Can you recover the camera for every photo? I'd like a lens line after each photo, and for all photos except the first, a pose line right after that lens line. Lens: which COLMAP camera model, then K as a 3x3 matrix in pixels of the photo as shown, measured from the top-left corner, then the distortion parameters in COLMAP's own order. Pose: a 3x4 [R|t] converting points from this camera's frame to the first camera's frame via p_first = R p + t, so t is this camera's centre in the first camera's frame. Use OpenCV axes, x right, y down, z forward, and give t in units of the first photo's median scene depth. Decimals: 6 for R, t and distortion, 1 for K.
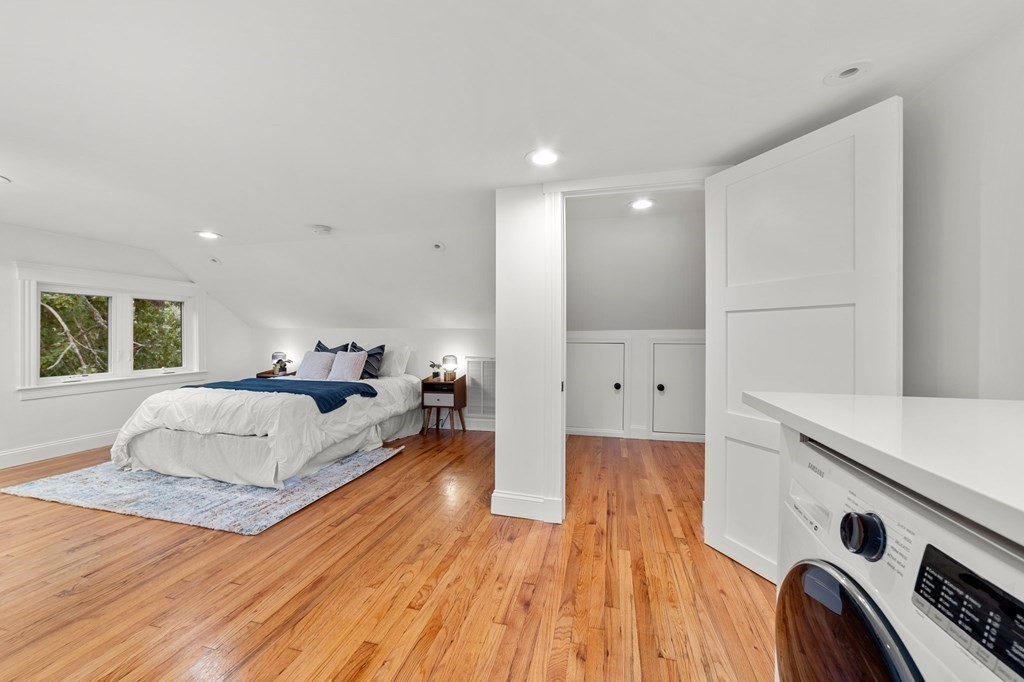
lens RADIAL K [[395.0, 0, 513.4], [0, 395.0, 330.2], [0, 0, 1]] dist [-0.015648, 0.000302]
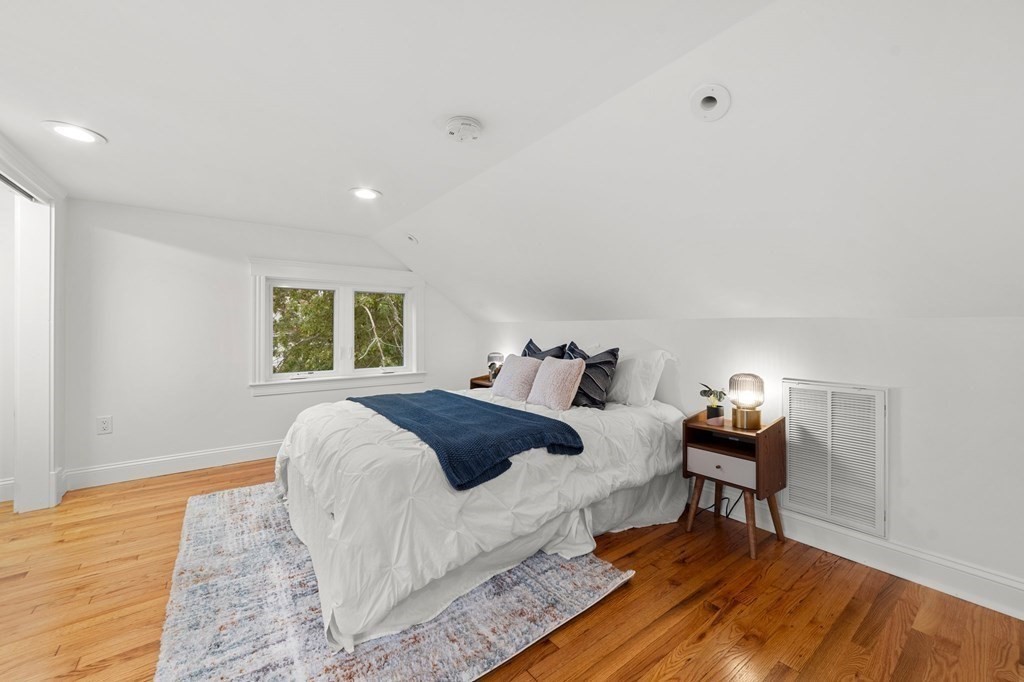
lens RADIAL K [[395.0, 0, 513.4], [0, 395.0, 330.2], [0, 0, 1]] dist [-0.015648, 0.000302]
pose [[0.774718, -0.000024, -0.632306, -0.081127], [0.006380, 0.999949, 0.007778, 0.005213], [0.632274, -0.010060, 0.774679, 0.469997]]
